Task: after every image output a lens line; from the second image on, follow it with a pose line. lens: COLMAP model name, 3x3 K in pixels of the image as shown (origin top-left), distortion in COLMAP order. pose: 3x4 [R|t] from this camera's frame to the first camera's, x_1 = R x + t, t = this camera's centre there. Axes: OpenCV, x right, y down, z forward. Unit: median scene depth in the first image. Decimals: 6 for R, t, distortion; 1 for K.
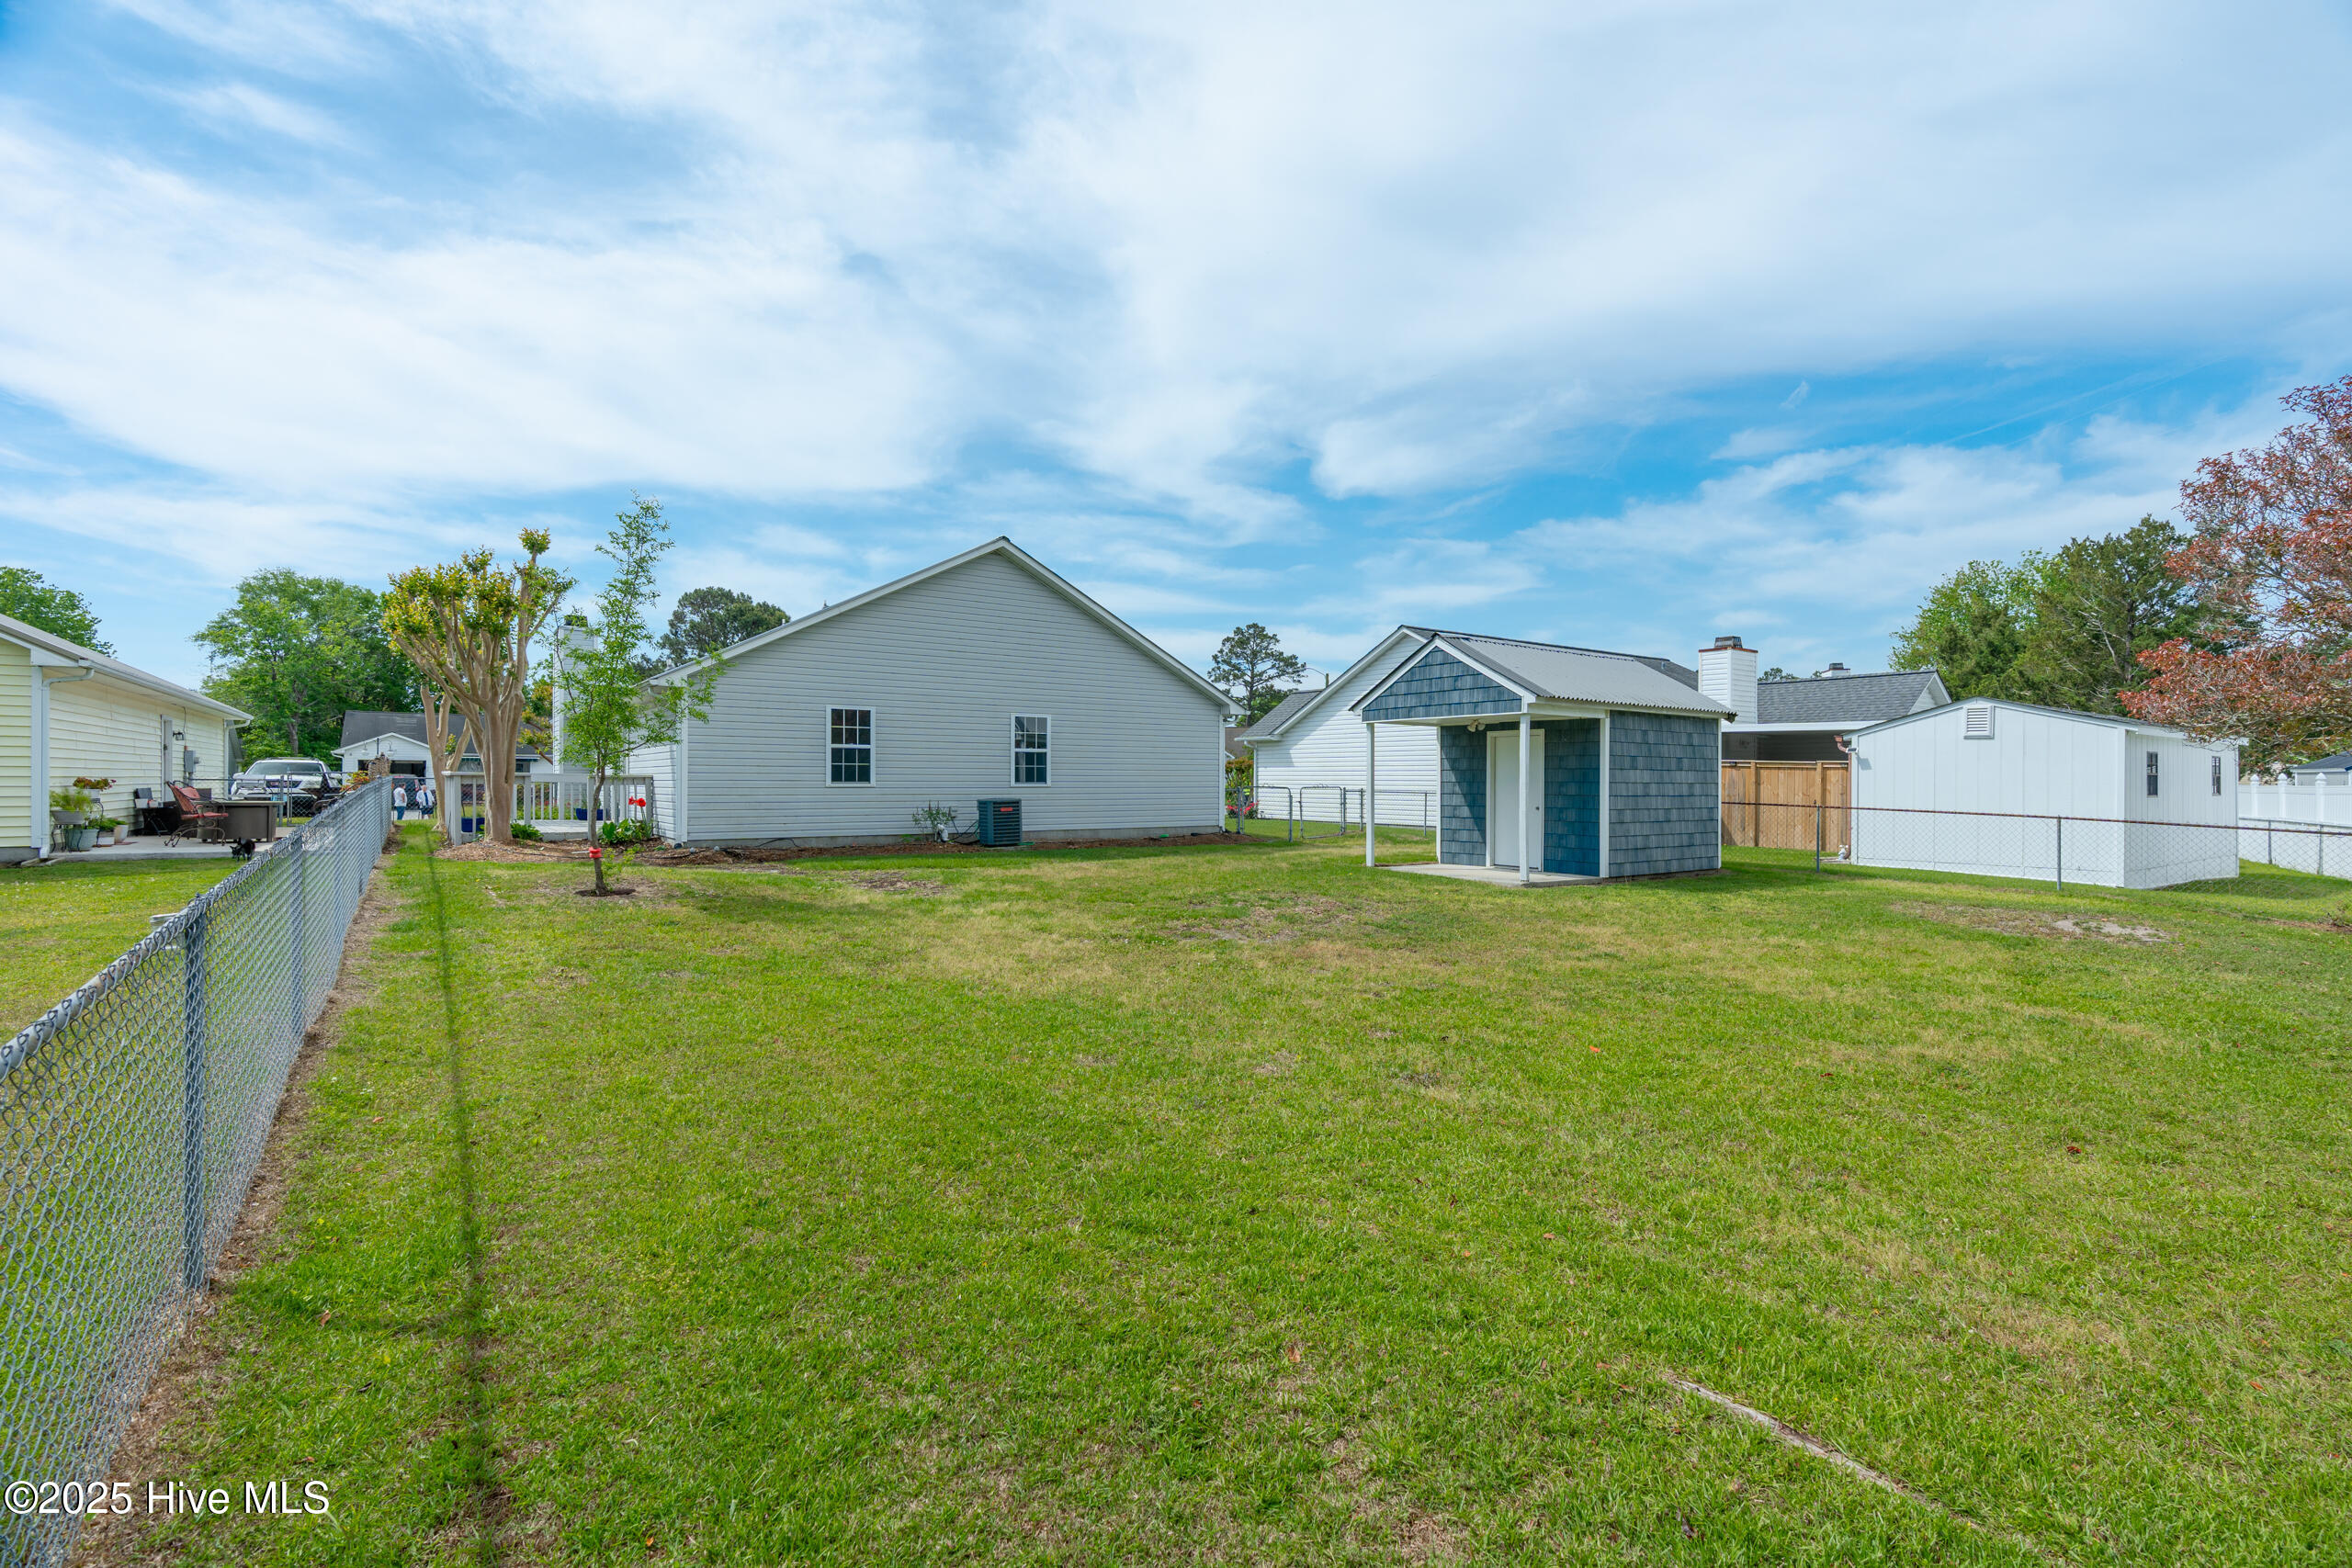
lens RADIAL K [[1062.2, 0, 1165.5], [0, 1062.2, 820.3], [0, 0, 1]] dist [-0.002767, 0.003811]
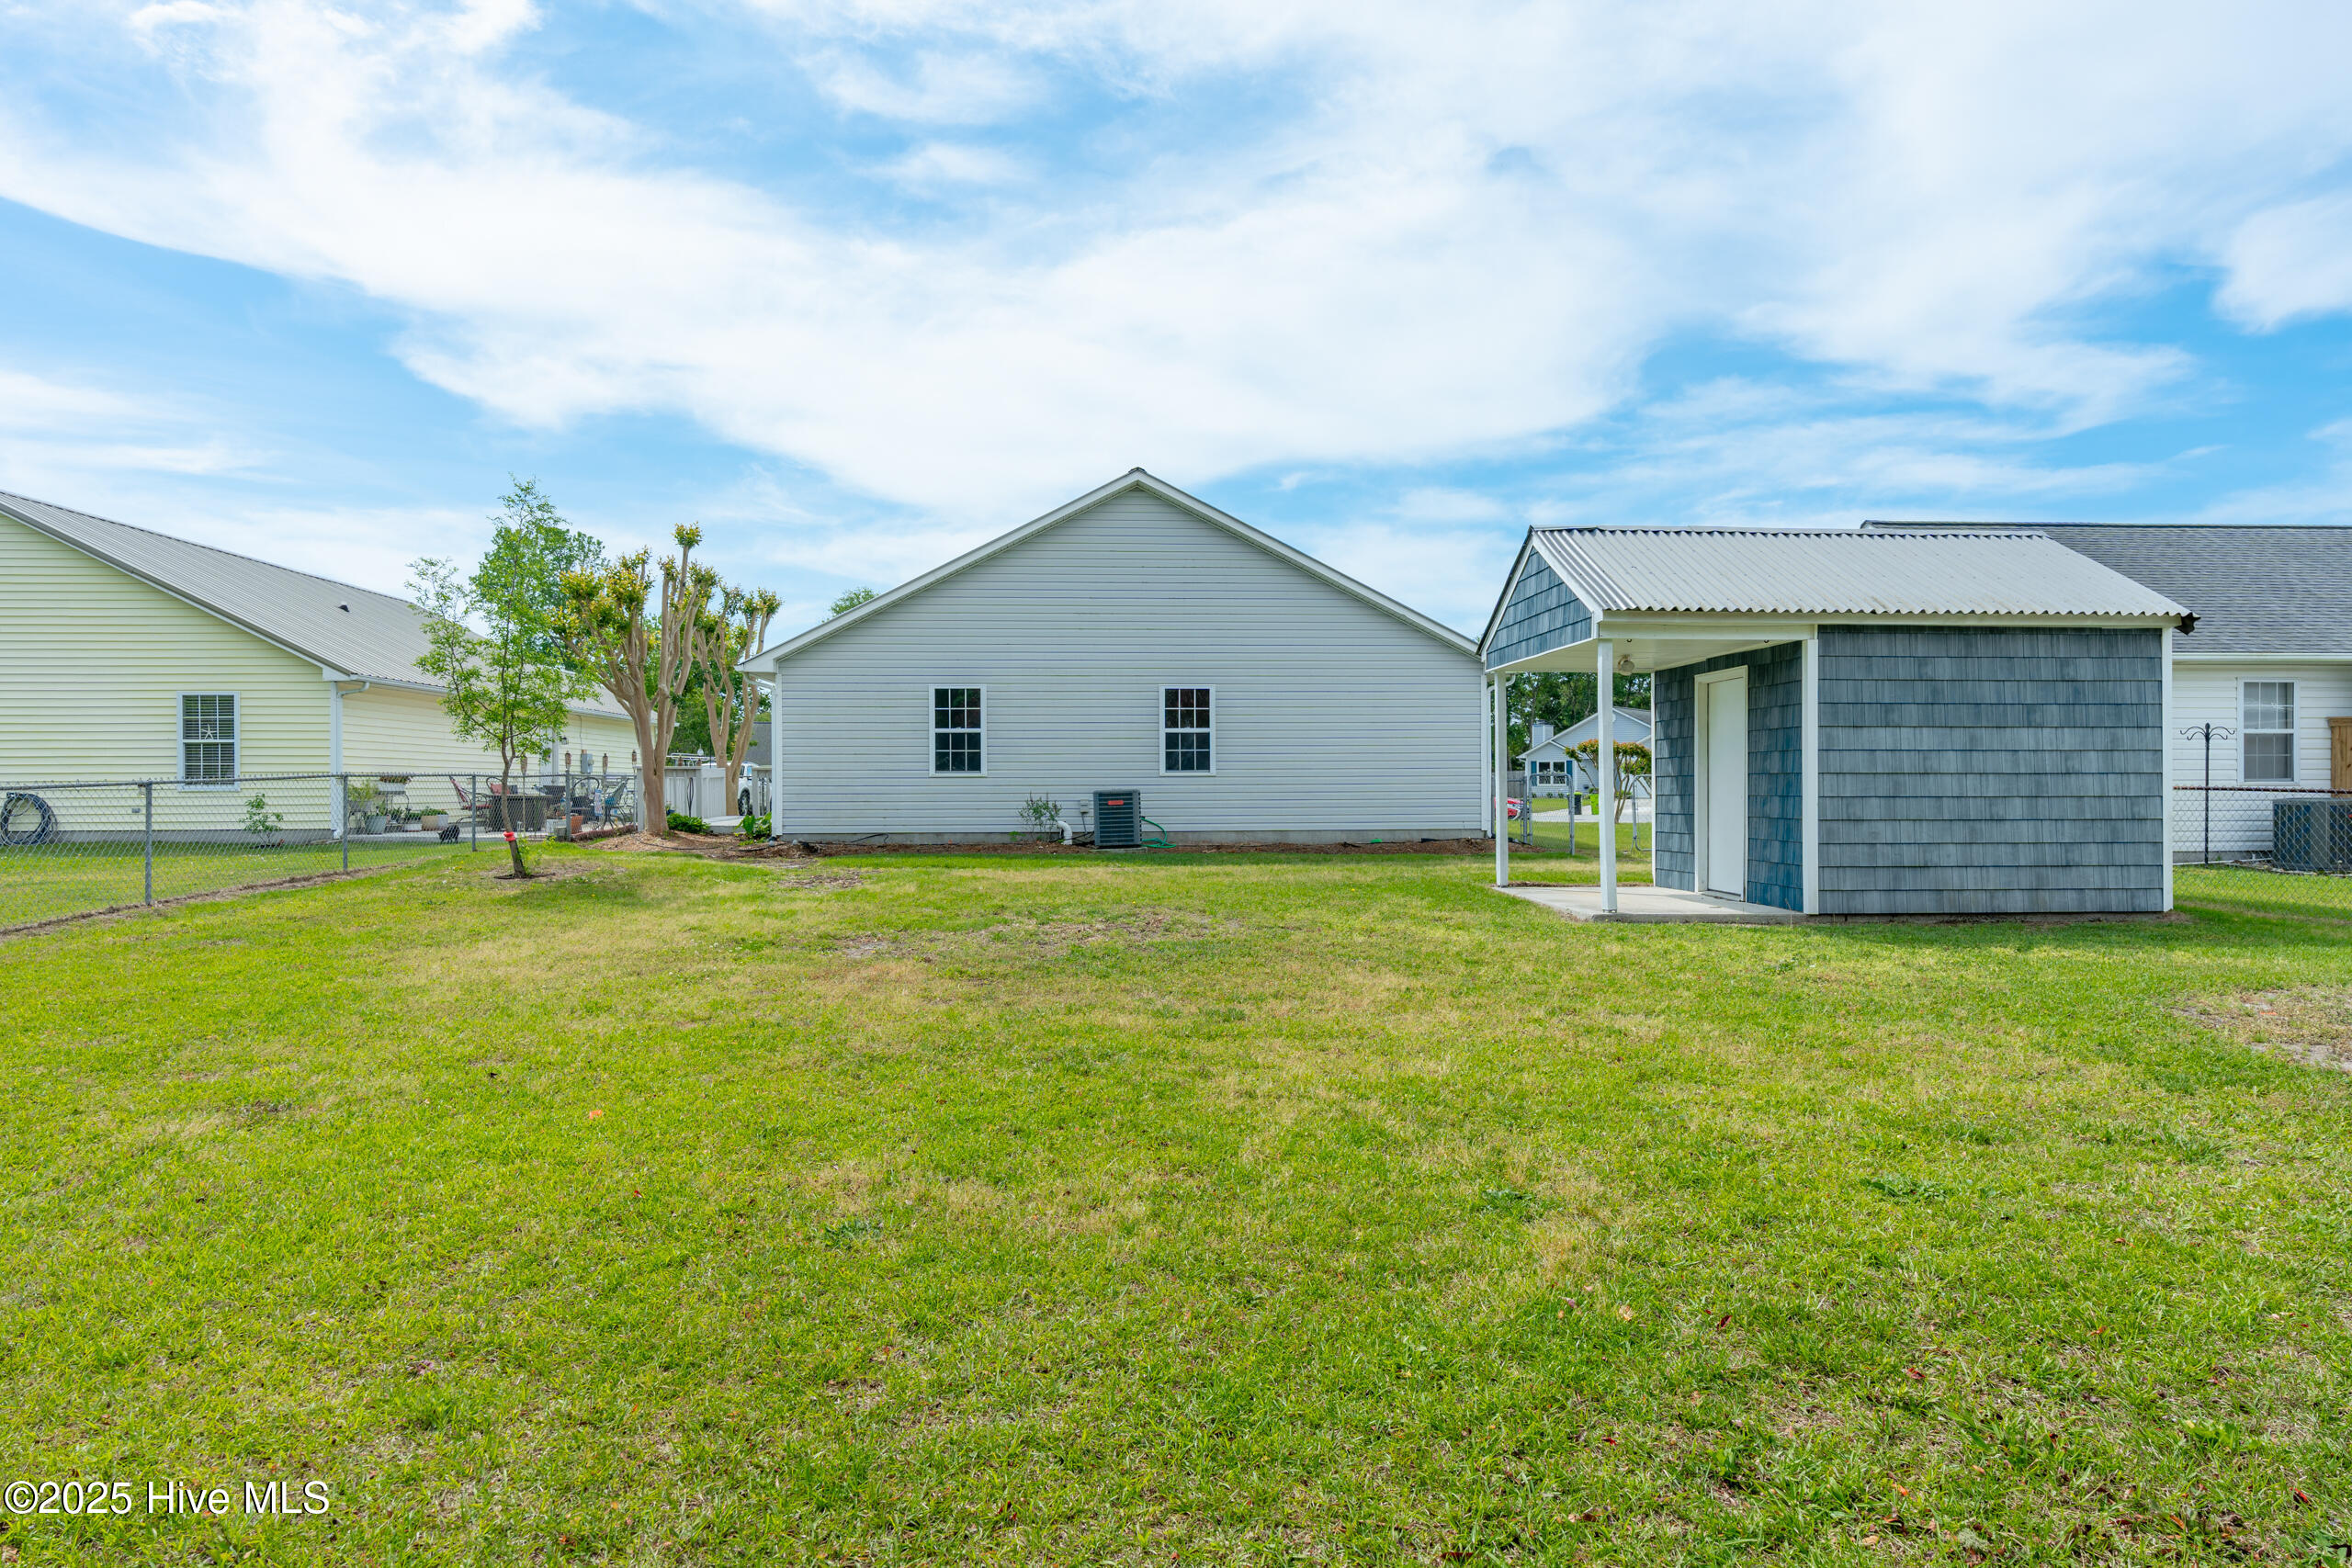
lens RADIAL K [[1307.3, 0, 1154.5], [0, 1307.3, 806.8], [0, 0, 1]] dist [-0.001310, 0.006370]
pose [[0.852478, 0.001106, -0.522761, 0.322015], [-0.013293, 0.999720, -0.019562, 0.009586], [0.522594, 0.023626, 0.852255, 0.135843]]
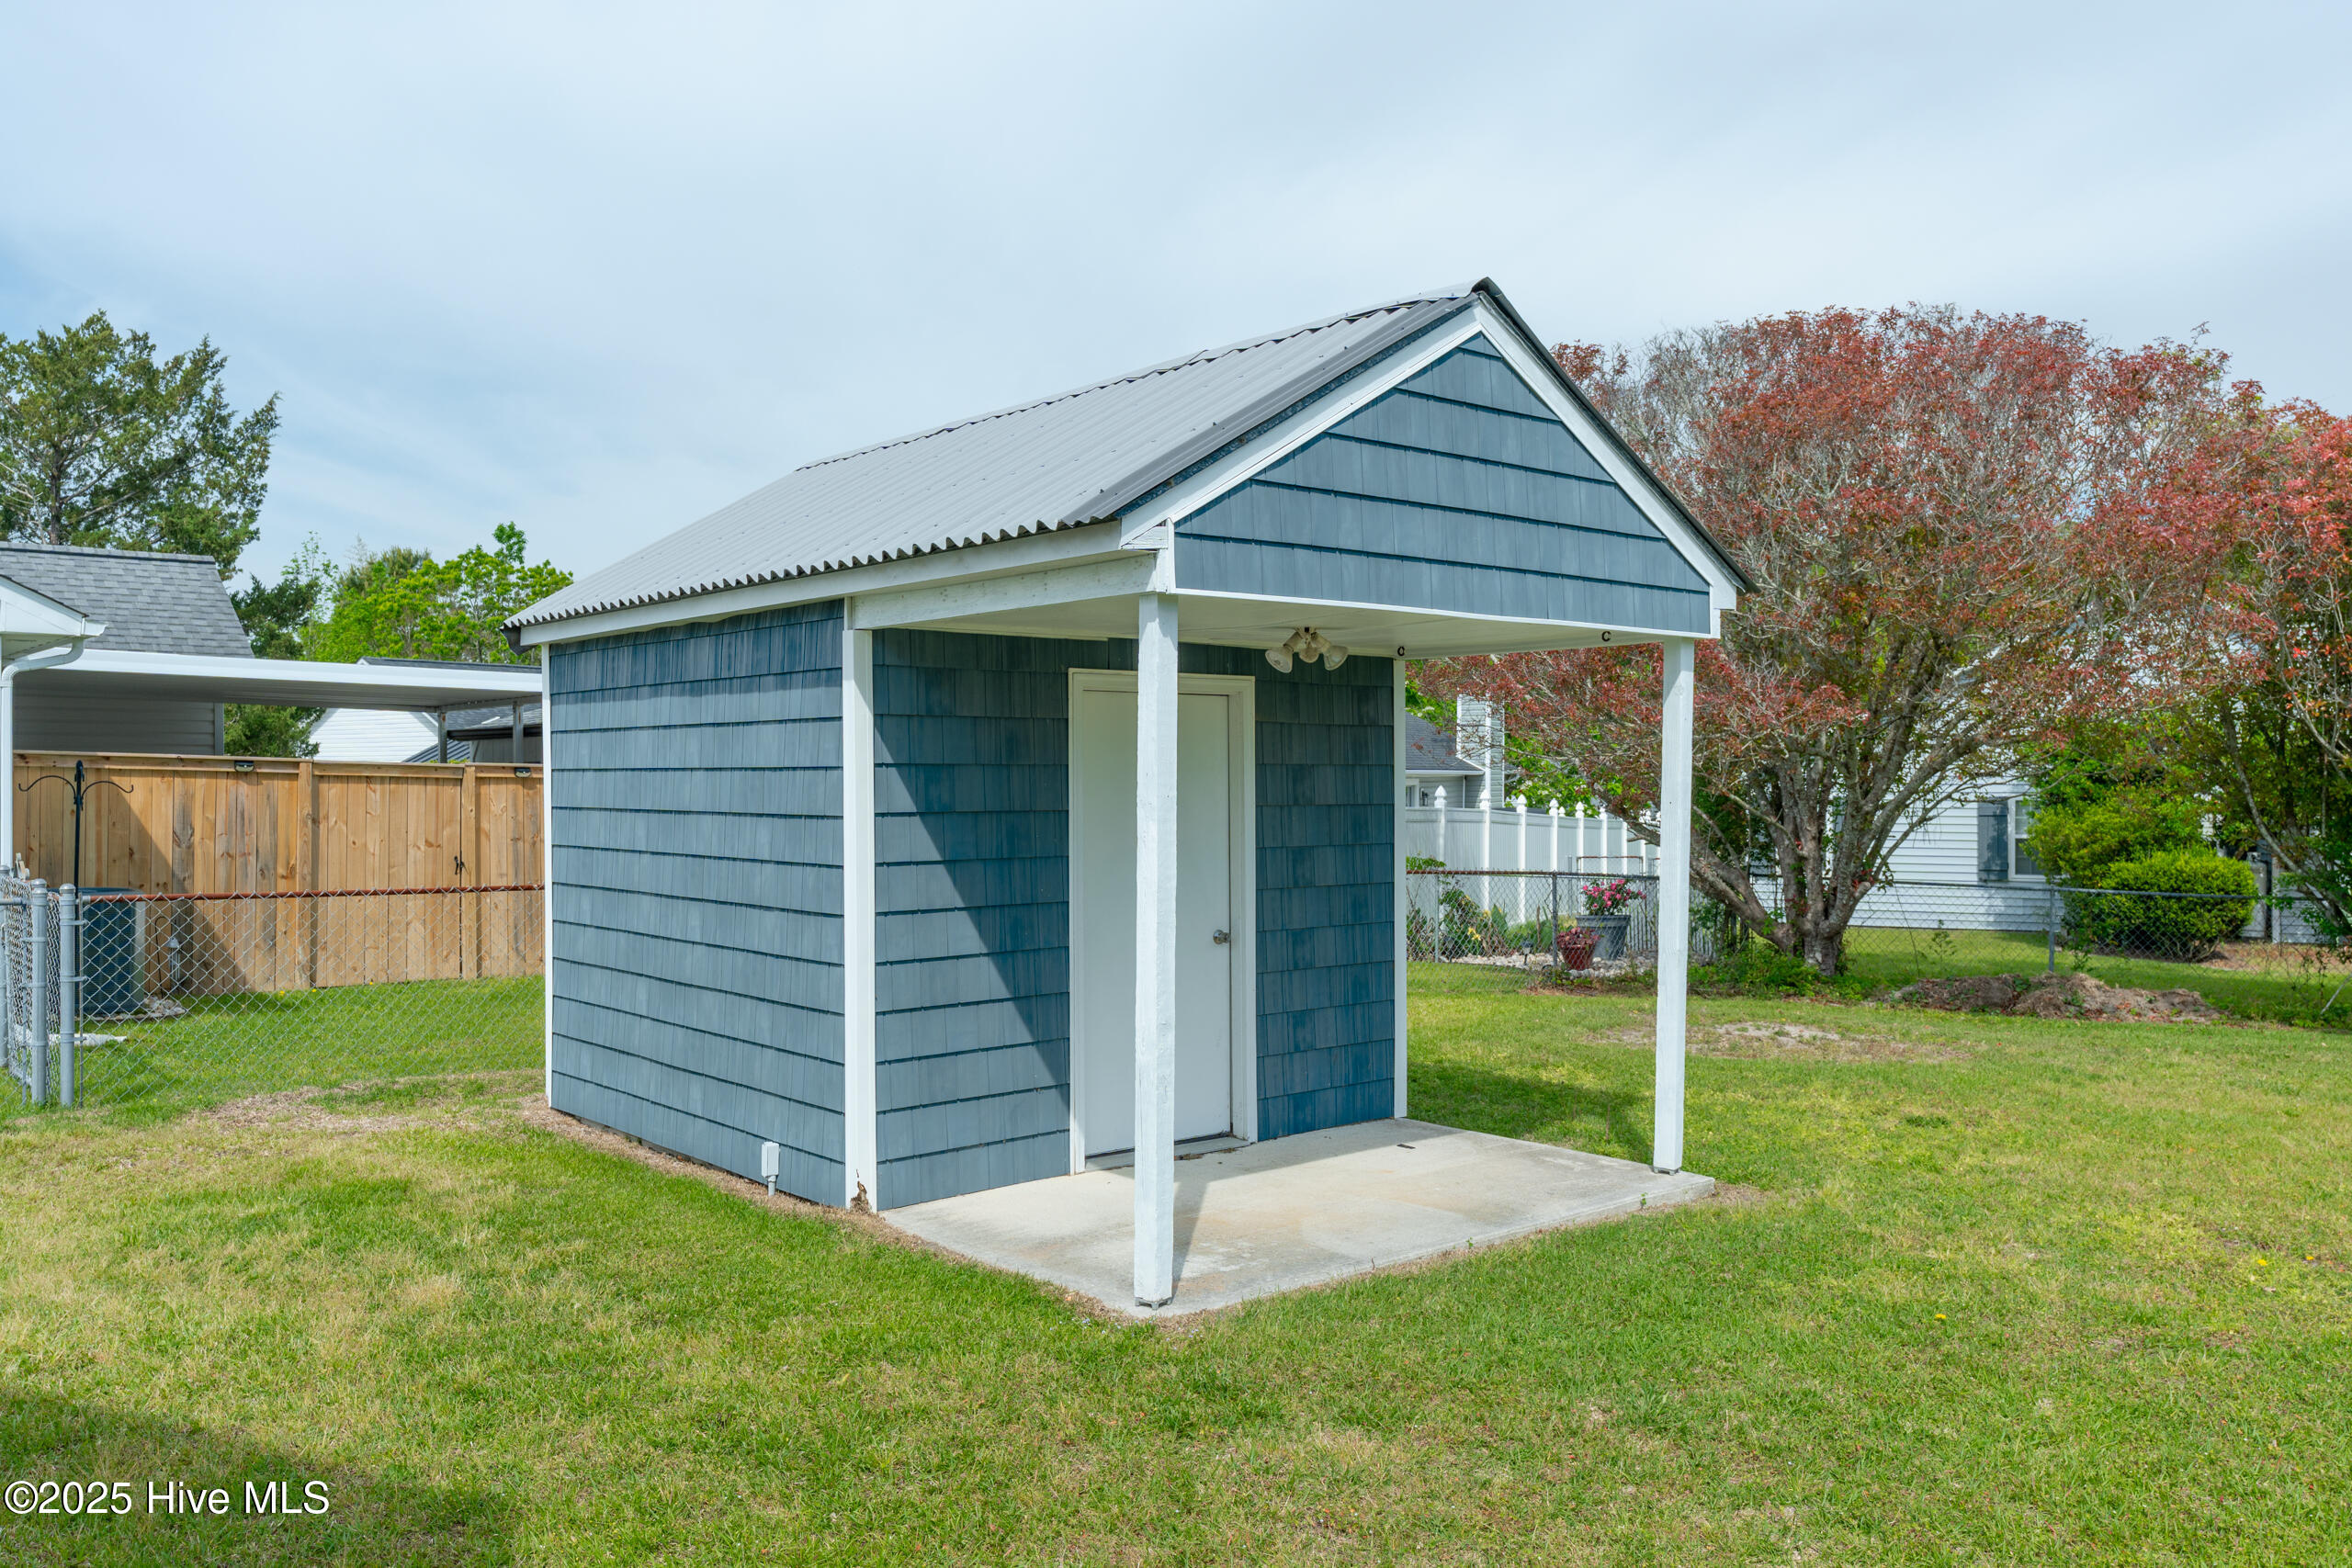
lens RADIAL K [[1797.3, 0, 1192.5], [0, 1797.3, 772.8], [0, 0, 1]] dist [0.025669, -0.010739]
pose [[-0.101097, -0.001220, 0.994876, -0.107904], [0.037423, 0.999287, 0.005029, -0.042844], [-0.994173, 0.037740, -0.100979, 0.747988]]
